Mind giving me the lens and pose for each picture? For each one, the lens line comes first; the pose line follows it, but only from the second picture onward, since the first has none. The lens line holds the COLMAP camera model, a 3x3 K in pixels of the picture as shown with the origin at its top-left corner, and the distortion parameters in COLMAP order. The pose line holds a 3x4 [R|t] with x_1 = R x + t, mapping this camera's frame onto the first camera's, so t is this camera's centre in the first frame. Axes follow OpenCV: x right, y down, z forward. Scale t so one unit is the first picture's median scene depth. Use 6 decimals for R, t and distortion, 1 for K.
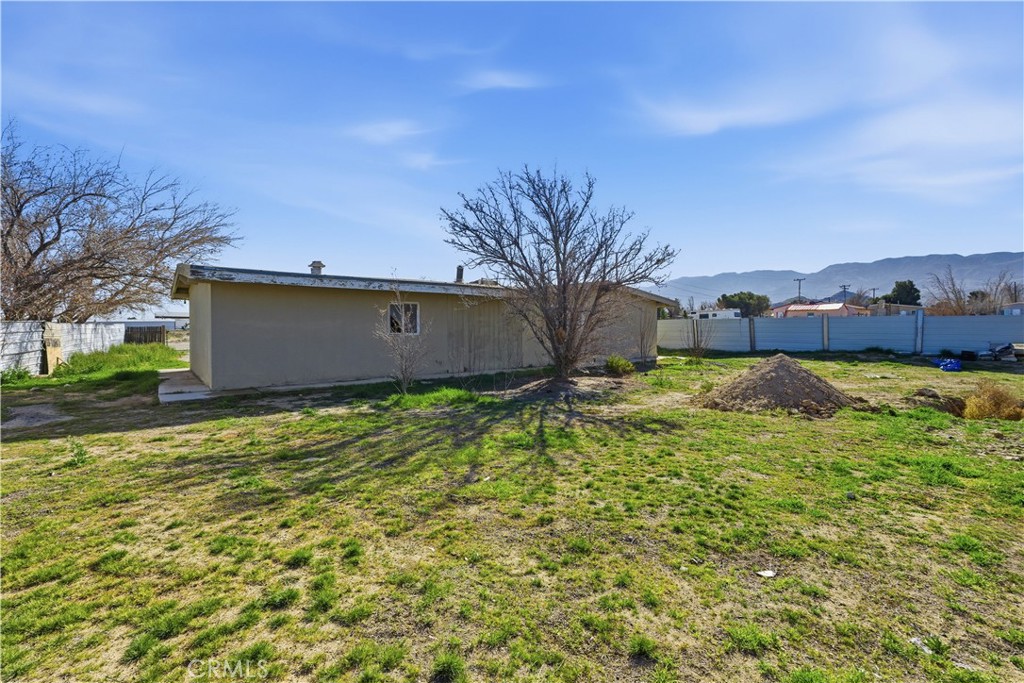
lens RADIAL K [[445.7, 0, 512.7], [0, 445.7, 332.5], [0, 0, 1]] dist [-0.020205, 0.000090]
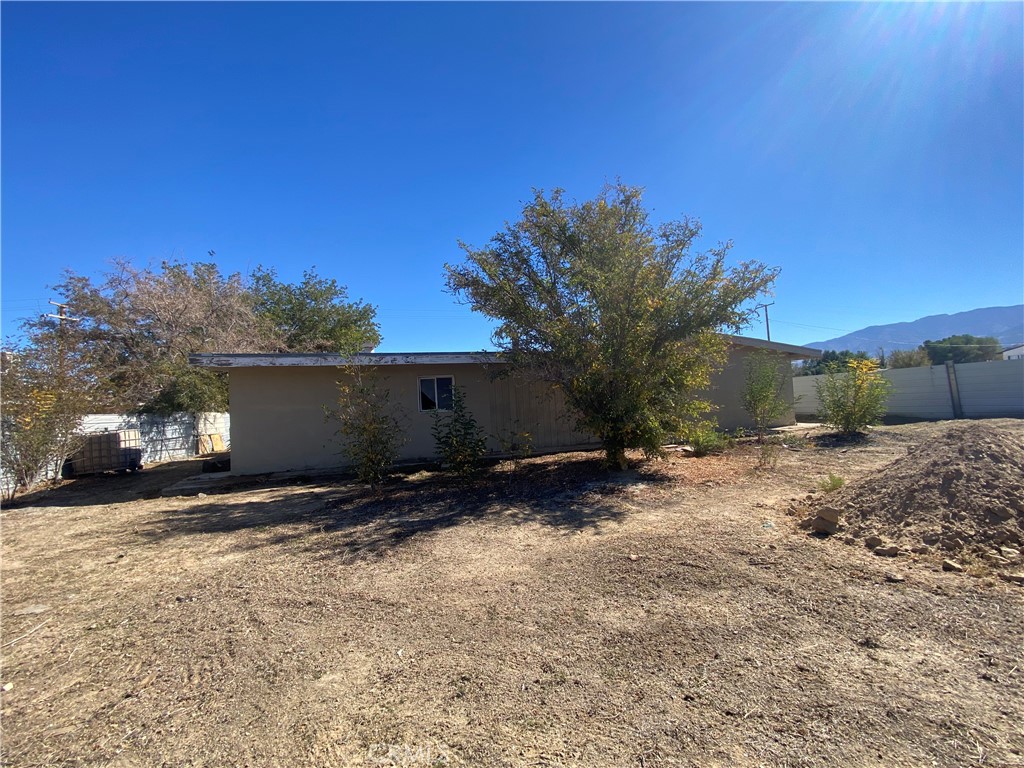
lens RADIAL K [[420.4, 0, 512.0], [0, 420.4, 384.0], [0, 0, 1]] dist [-0.001651, -0.000166]
pose [[0.941190, -0.063065, -0.331940, 0.191156], [0.048156, 0.997435, -0.052960, 0.000429], [0.334428, 0.033860, 0.941813, 0.262120]]
